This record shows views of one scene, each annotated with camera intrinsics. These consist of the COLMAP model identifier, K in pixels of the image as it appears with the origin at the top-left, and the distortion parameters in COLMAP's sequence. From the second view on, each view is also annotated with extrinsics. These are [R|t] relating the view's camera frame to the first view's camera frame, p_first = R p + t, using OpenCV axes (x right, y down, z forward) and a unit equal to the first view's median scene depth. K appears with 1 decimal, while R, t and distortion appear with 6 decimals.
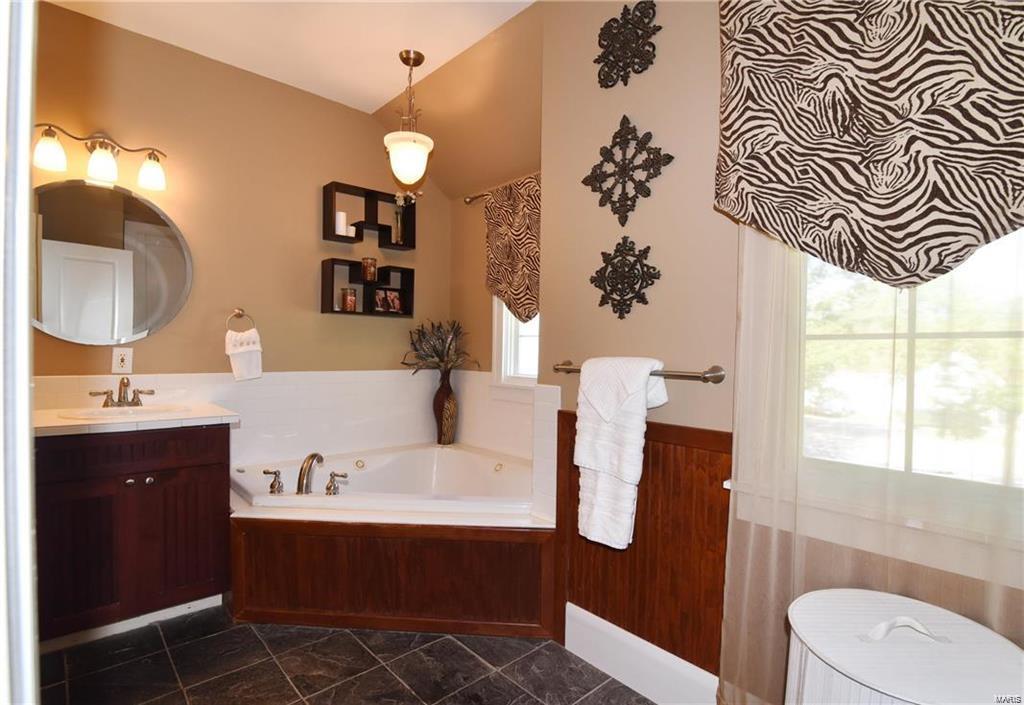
lens RADIAL K [[505.1, 0, 510.1], [0, 505.1, 352.9], [0, 0, 1]] dist [-0.004462, -0.000168]
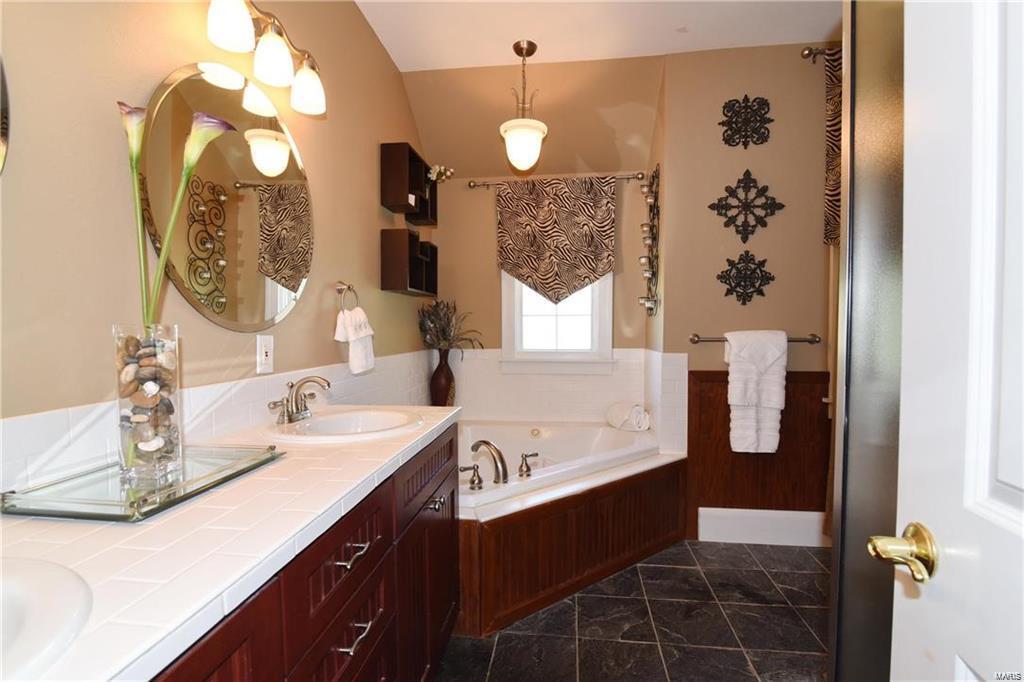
lens RADIAL K [[467.8, 0, 515.8], [0, 467.8, 336.5], [0, 0, 1]] dist [0.001776, 0.000131]
pose [[0.750637, -0.032747, 0.659903, -1.198316], [0.020543, 0.999445, 0.026229, -0.024088], [-0.660395, -0.006132, 0.750893, 0.396681]]
